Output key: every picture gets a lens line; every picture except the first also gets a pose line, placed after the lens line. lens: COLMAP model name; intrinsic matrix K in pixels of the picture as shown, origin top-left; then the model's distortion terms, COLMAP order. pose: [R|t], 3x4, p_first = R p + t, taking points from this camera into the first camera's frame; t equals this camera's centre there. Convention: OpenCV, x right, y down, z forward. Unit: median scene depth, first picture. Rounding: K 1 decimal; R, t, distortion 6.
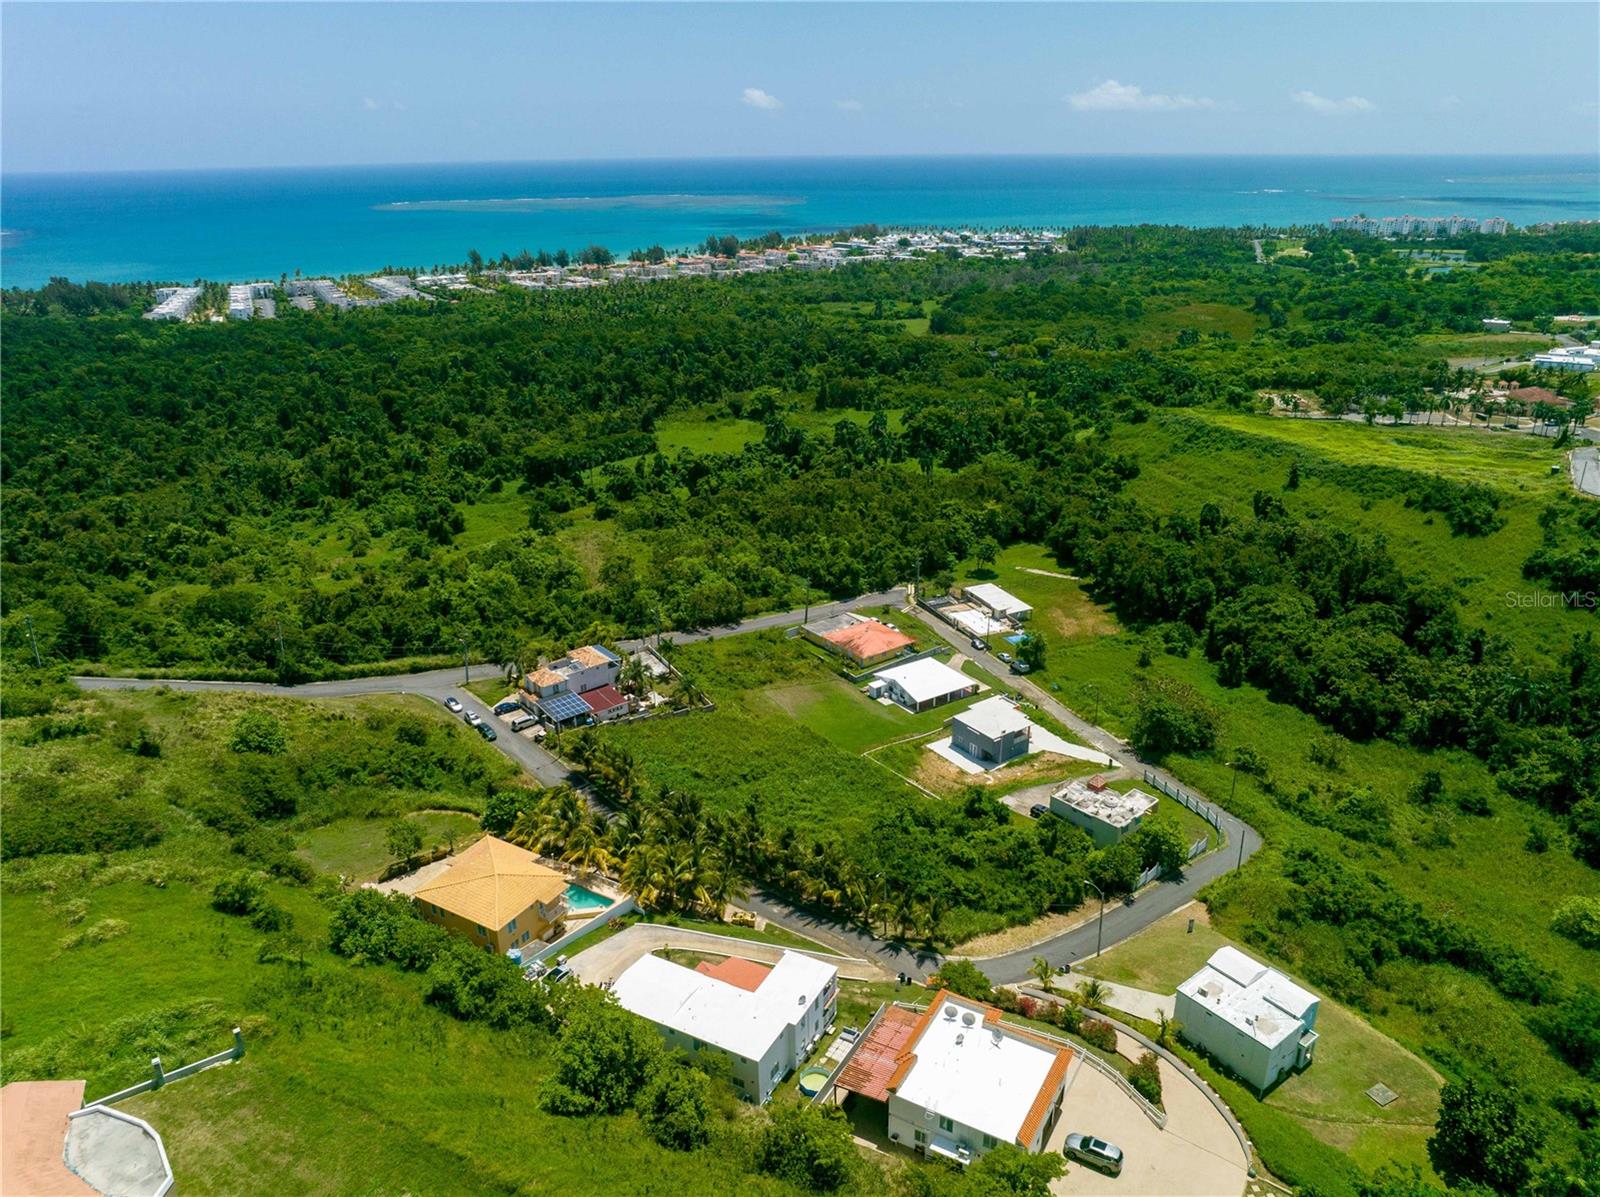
lens RADIAL K [[1120.3, 0, 807.2], [0, 1120.3, 602.6], [0, 0, 1]] dist [-0.039770, 0.004613]
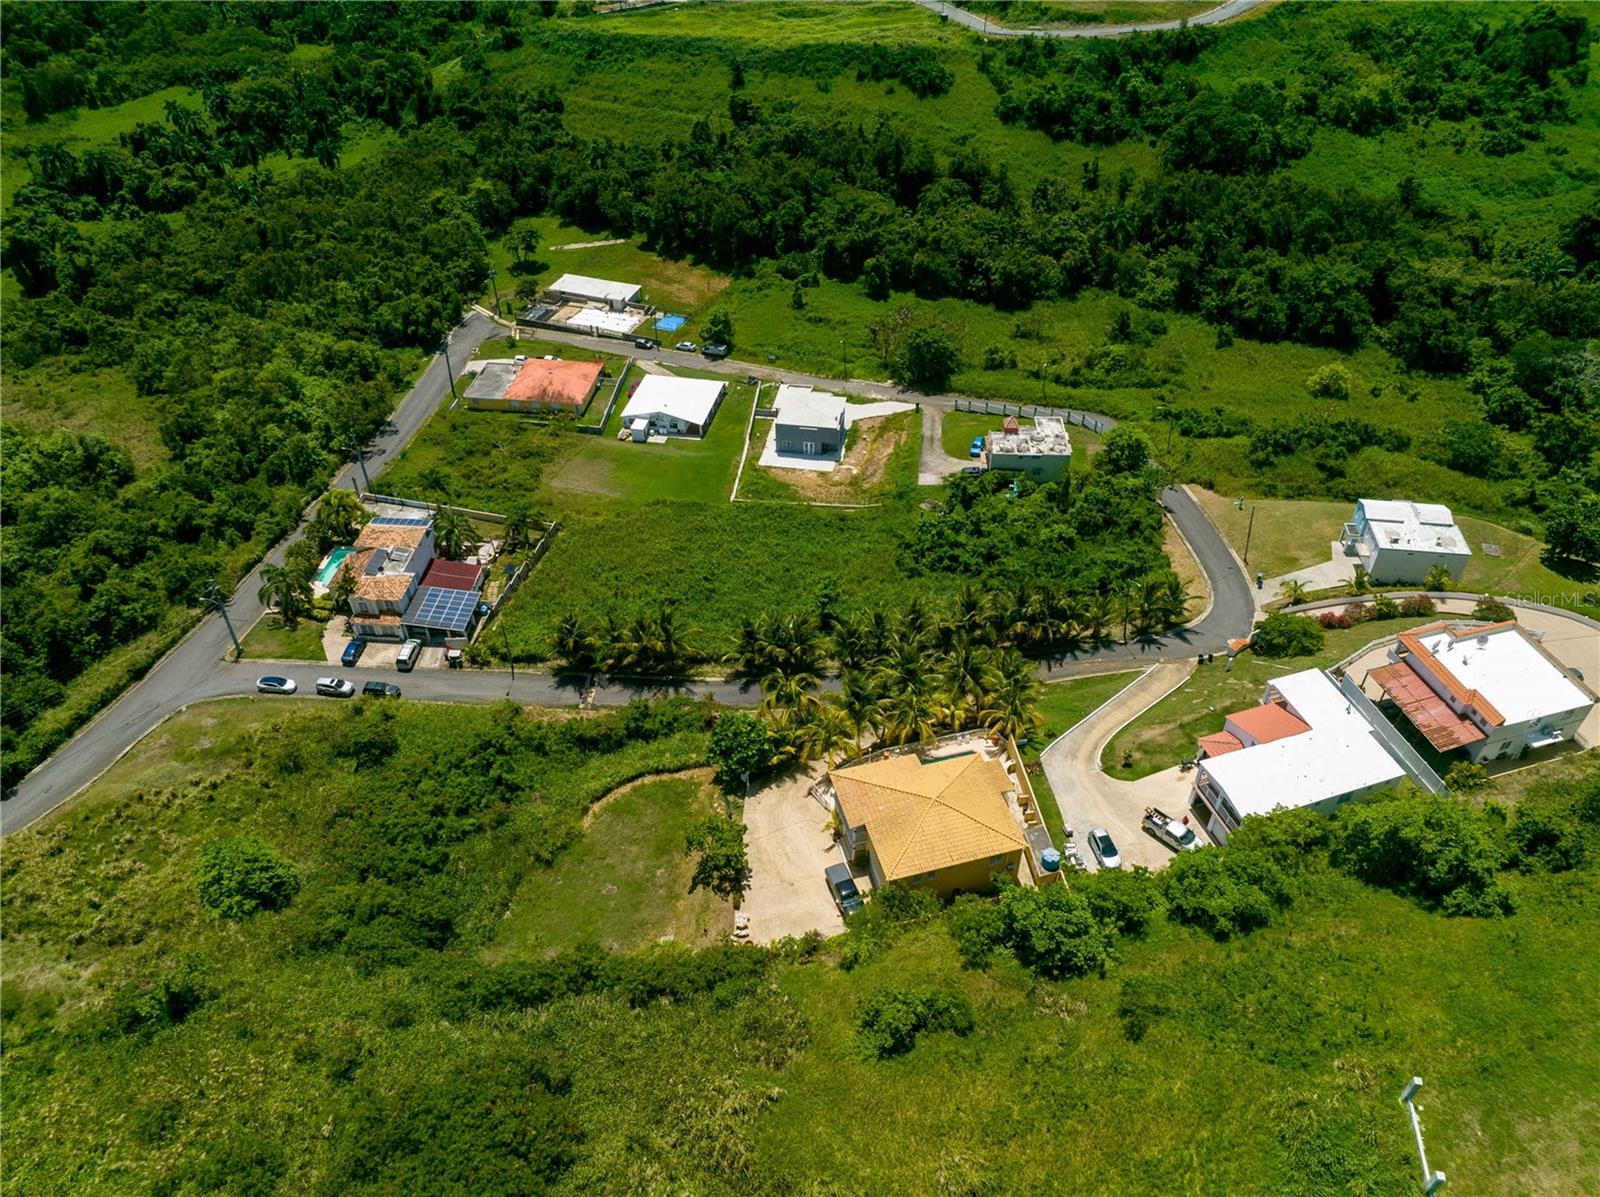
lens RADIAL K [[1120.3, 0, 807.2], [0, 1120.3, 602.6], [0, 0, 1]] dist [-0.039770, 0.004613]
pose [[0.700686, -0.463942, 0.542030, -0.211708], [0.268809, 0.875391, 0.401786, -0.066432], [-0.660894, -0.135823, 0.738086, 0.146462]]
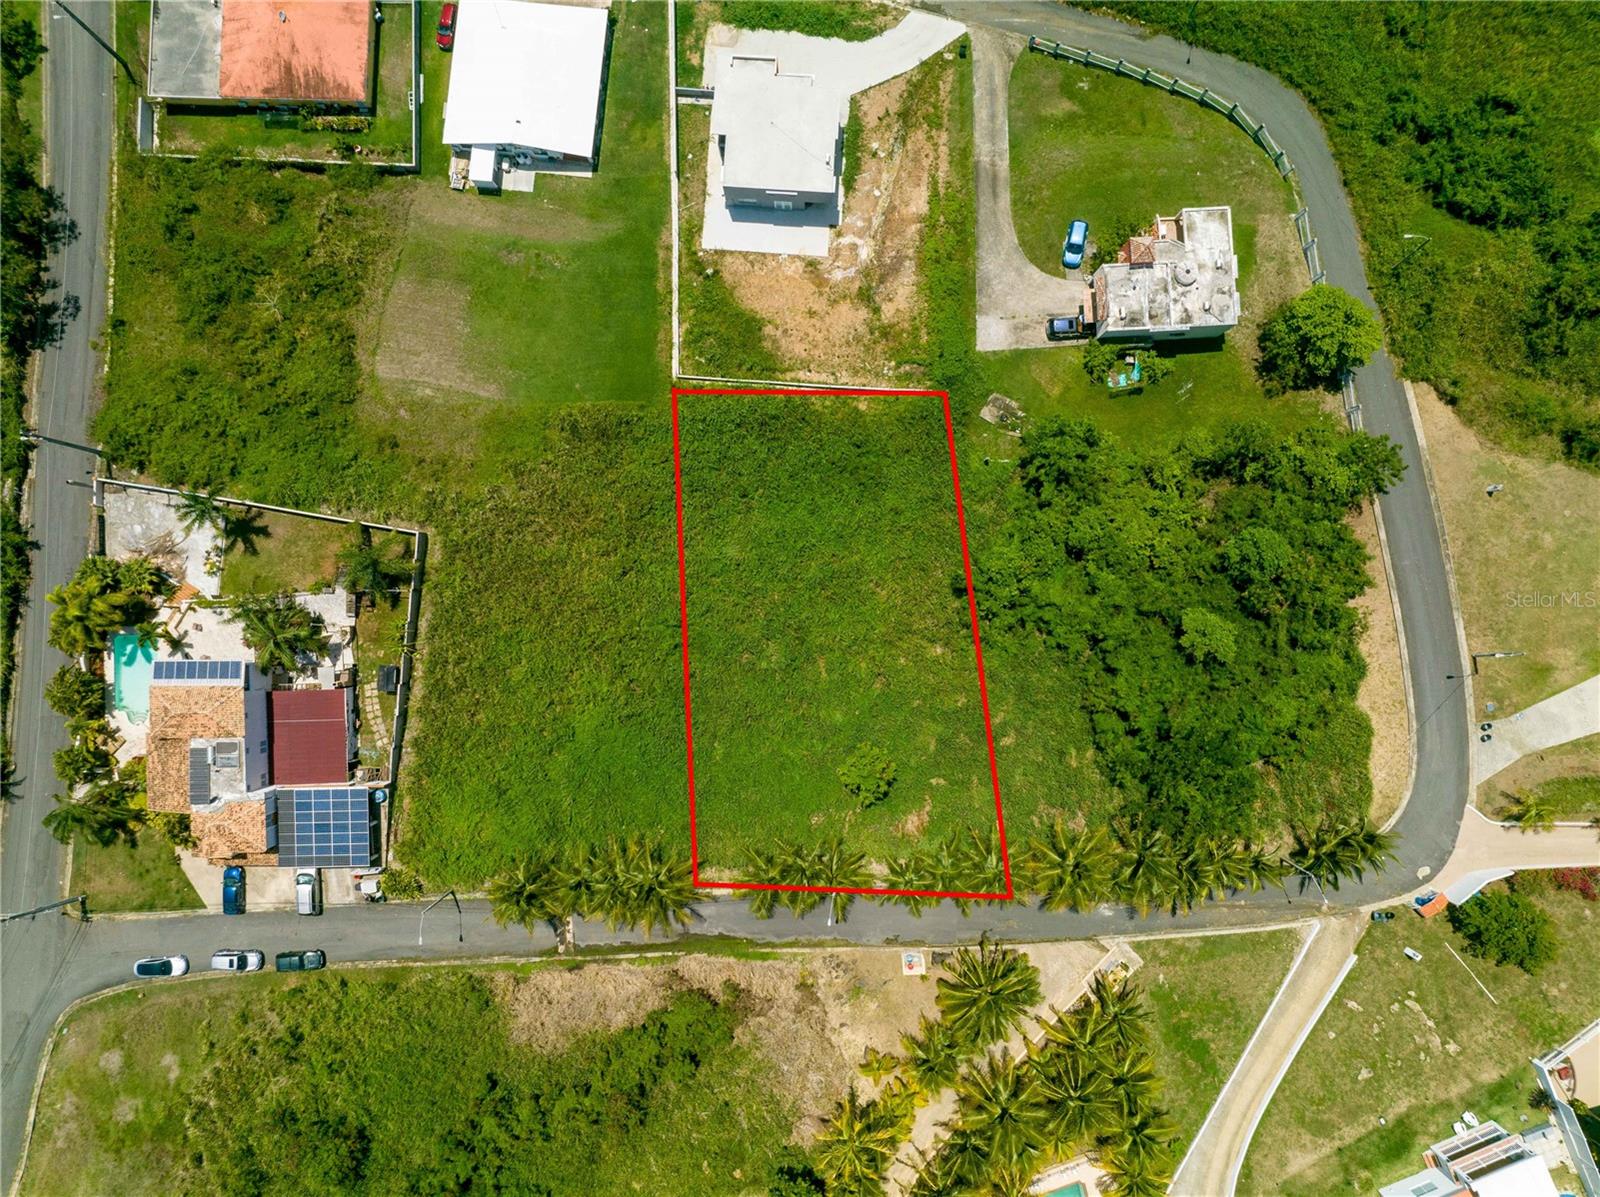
lens RADIAL K [[1120.3, 0, 807.2], [0, 1120.3, 602.6], [0, 0, 1]] dist [-0.039770, 0.004613]
pose [[0.628928, -0.777461, 0.002005, 0.001389], [0.294052, 0.240260, 0.925099, -0.163554], [-0.719710, -0.581232, 0.379720, 0.336826]]
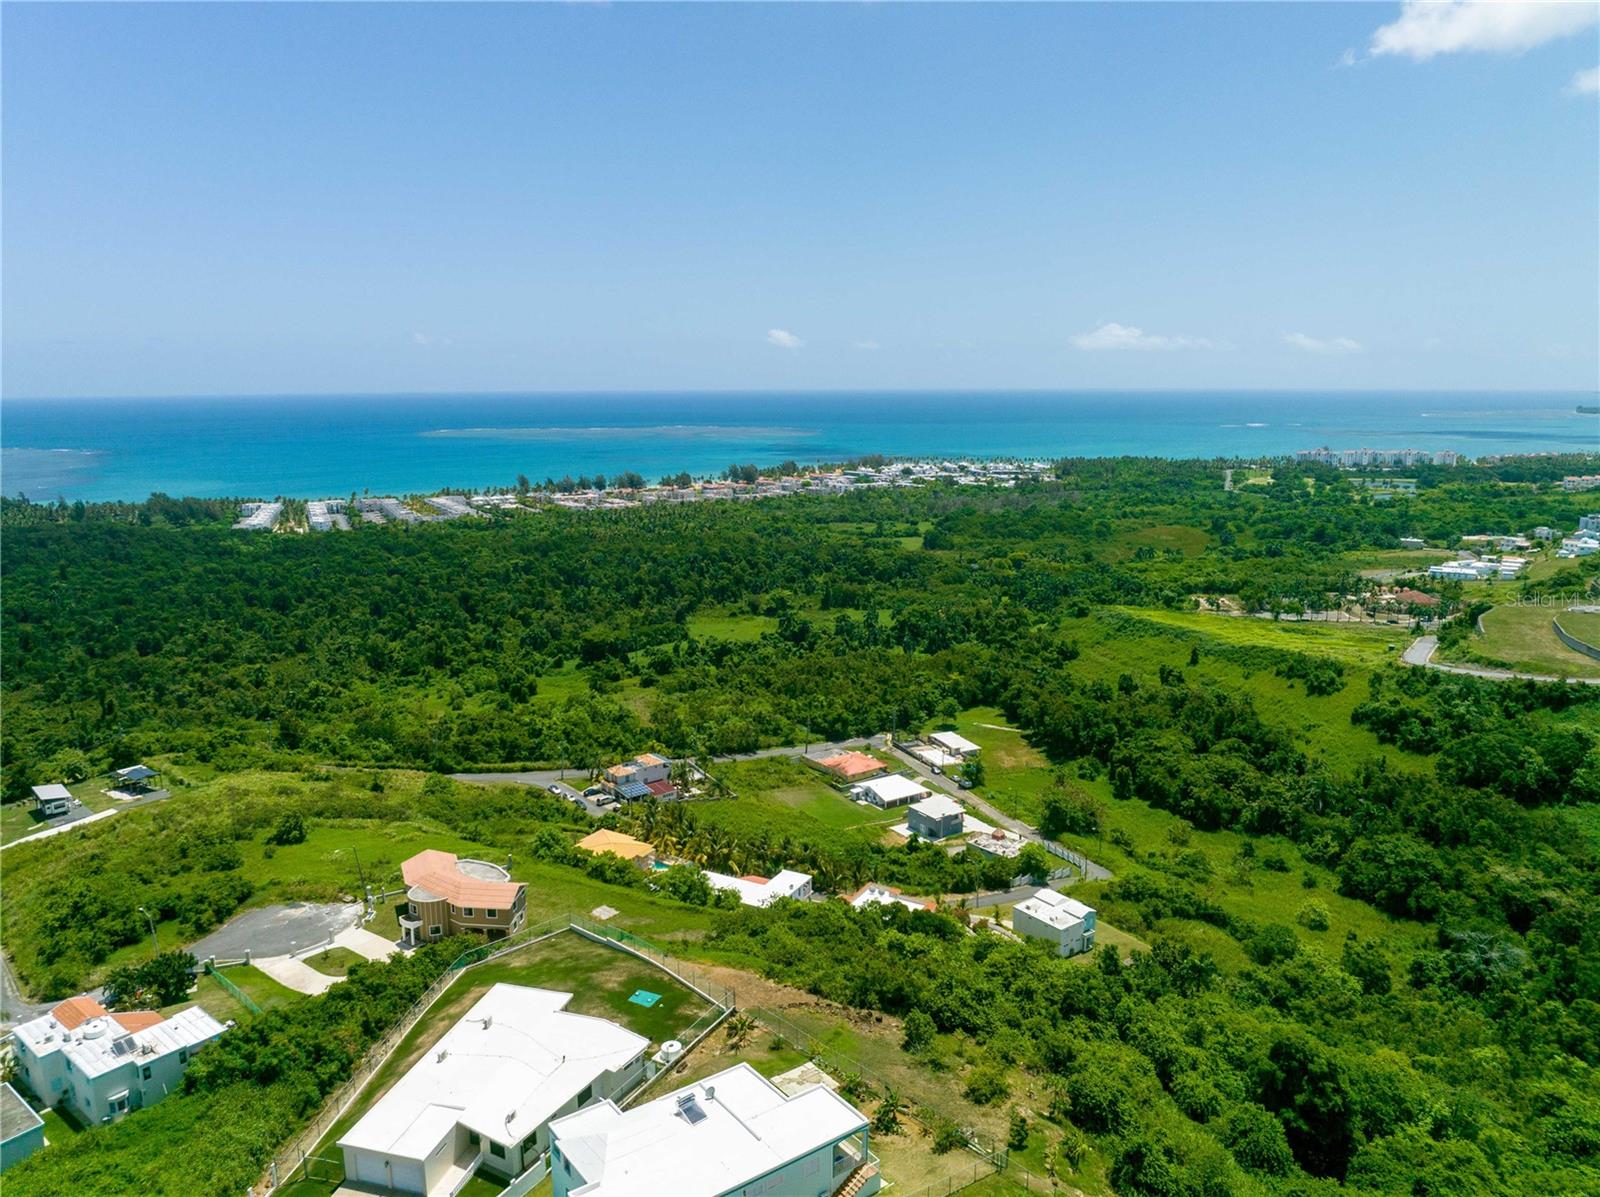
lens RADIAL K [[1120.3, 0, 807.2], [0, 1120.3, 602.6], [0, 0, 1]] dist [-0.039770, 0.004613]
pose [[0.999880, 0.008879, -0.012675, 0.009901], [-0.011147, 0.981349, -0.191913, 0.062216], [0.010735, 0.192031, 0.981330, -0.213526]]
